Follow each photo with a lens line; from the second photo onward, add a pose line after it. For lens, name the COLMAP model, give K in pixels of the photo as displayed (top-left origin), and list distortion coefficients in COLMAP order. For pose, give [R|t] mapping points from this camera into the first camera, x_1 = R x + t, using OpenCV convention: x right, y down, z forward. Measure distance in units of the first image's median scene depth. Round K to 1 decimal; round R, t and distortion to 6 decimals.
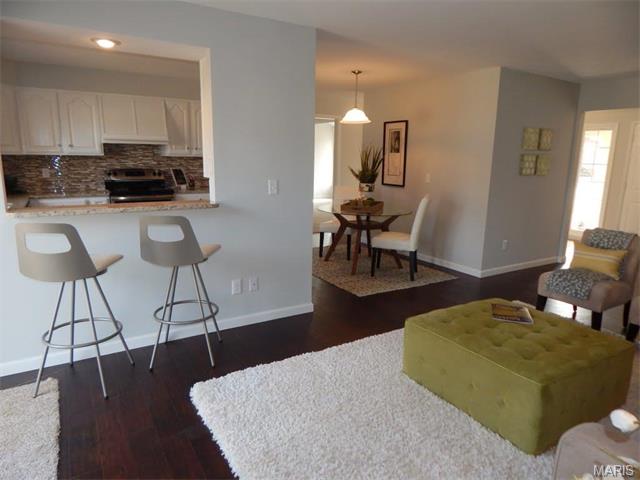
lens RADIAL K [[415.2, 0, 320.0], [0, 415.2, 240.0], [0, 0, 1]] dist [0.000620, 0.000498]
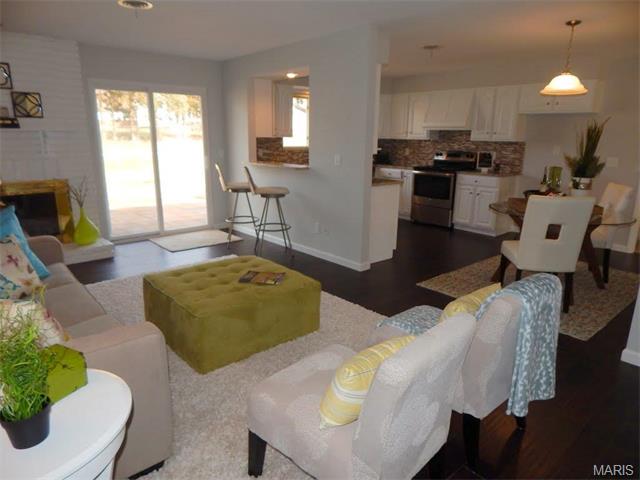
lens RADIAL K [[424.8, 0, 323.1], [0, 424.8, 241.4], [0, 0, 1]] dist [-0.006869, 0.000132]
pose [[0.173440, 0.224457, -0.958925, 0.756055], [-0.210162, 0.959689, 0.186624, -0.074885], [0.962159, 0.169161, 0.213620, 0.444818]]
